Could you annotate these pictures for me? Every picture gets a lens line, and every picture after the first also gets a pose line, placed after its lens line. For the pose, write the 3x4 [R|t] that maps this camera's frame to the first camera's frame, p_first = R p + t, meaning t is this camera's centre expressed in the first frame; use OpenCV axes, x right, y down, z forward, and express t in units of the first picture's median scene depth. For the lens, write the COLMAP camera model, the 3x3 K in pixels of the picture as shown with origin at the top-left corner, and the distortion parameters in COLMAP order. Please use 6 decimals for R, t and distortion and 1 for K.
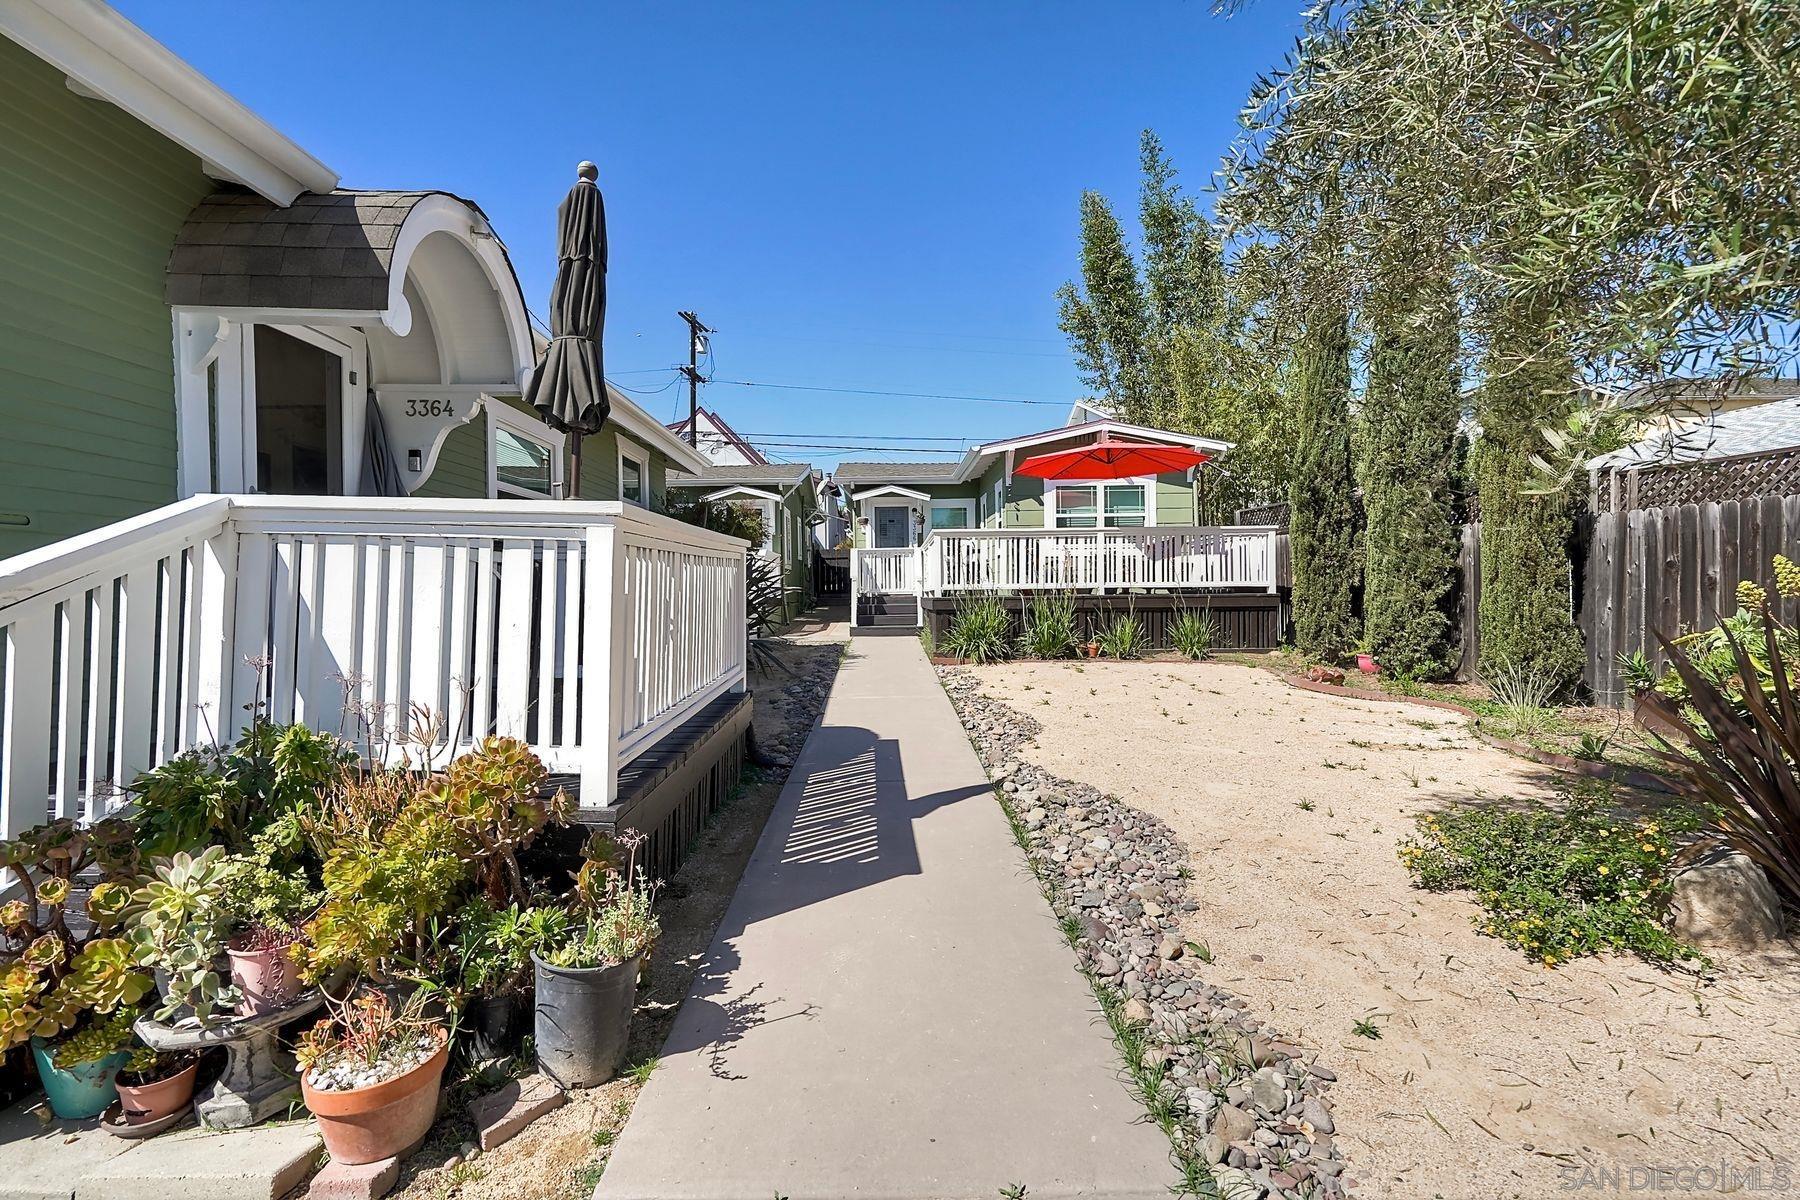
lens RADIAL K [[820.8, 0, 908.3], [0, 820.8, 605.5], [0, 0, 1]] dist [-0.008203, 0.003050]
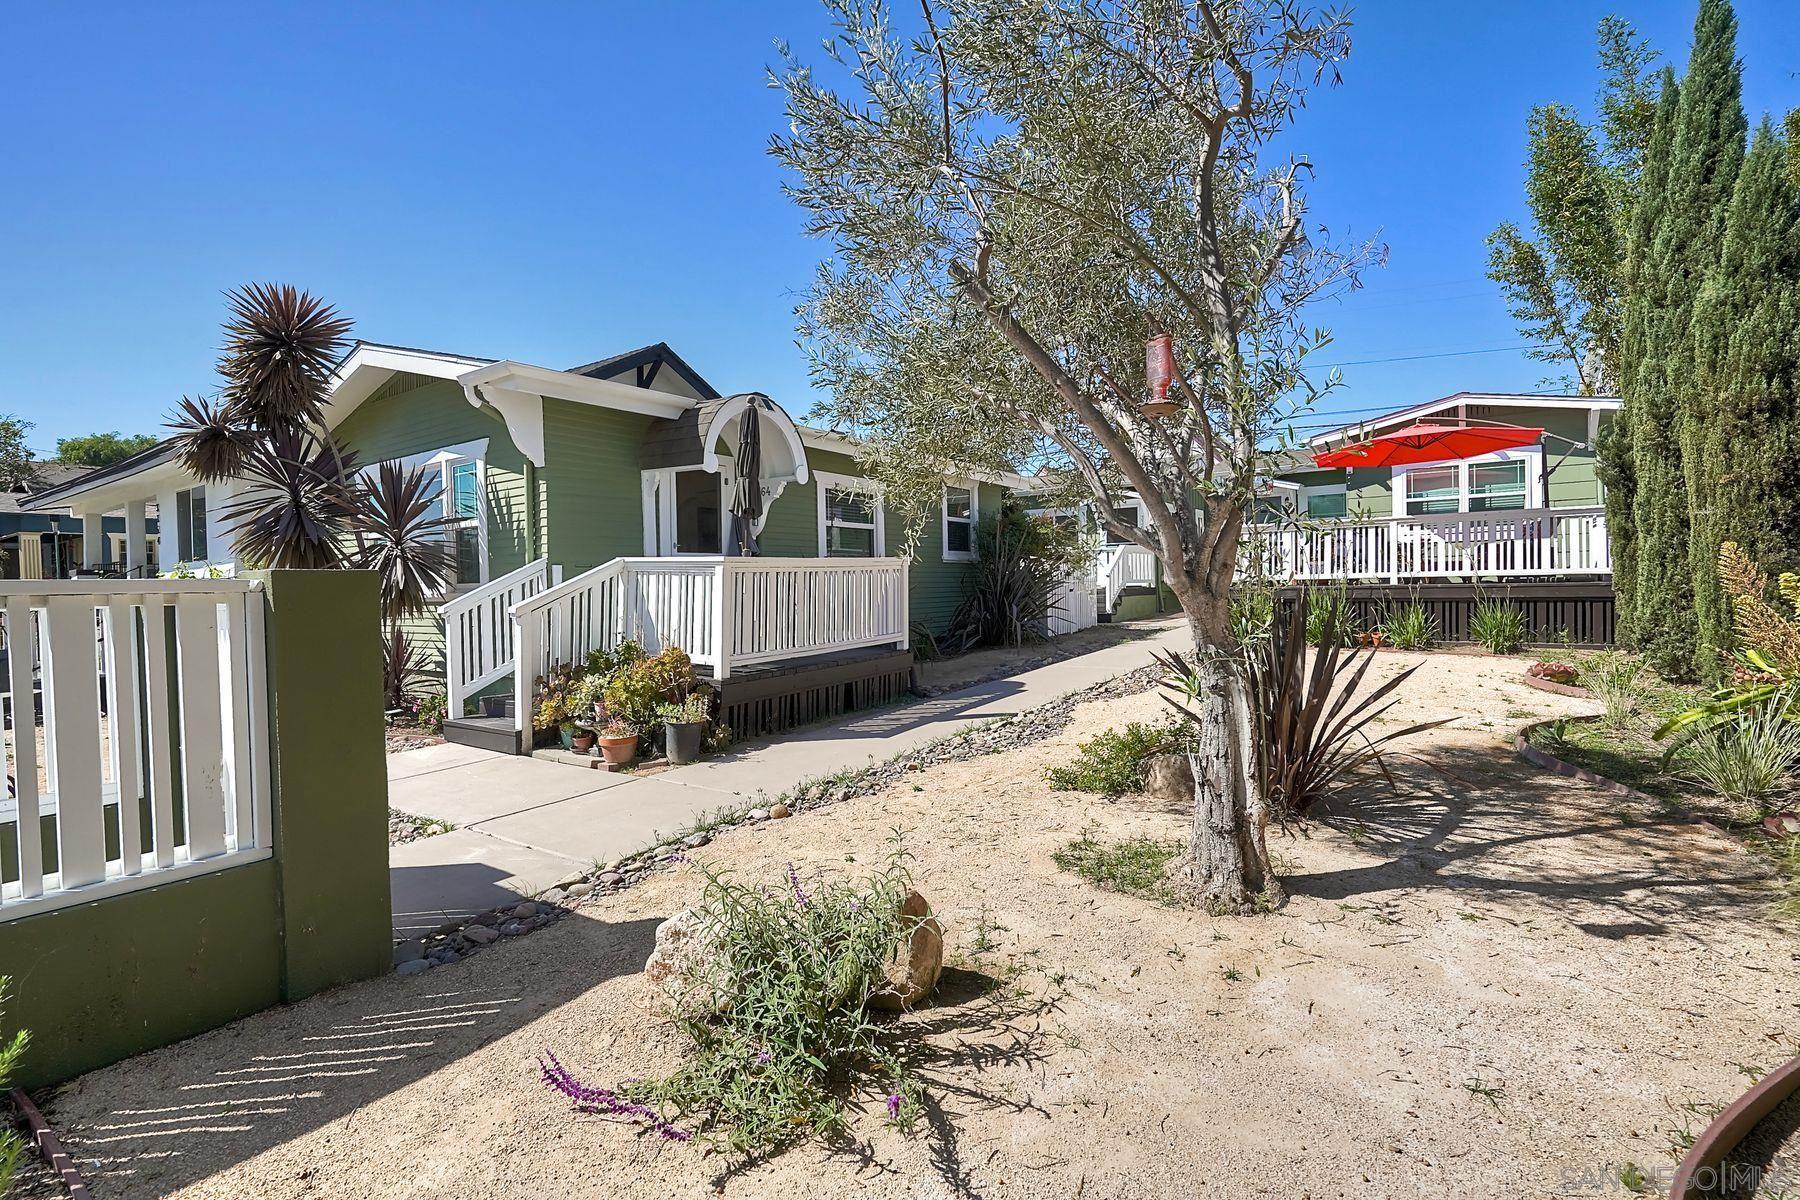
lens RADIAL K [[820.8, 0, 892.1], [0, 820.8, 595.3], [0, 0, 1]] dist [-0.008203, 0.003050]
pose [[0.813758, -0.000050, -0.581203, 0.246360], [0.000914, 0.999999, 0.001193, -0.001609], [0.581203, -0.001502, 0.813757, -0.118367]]
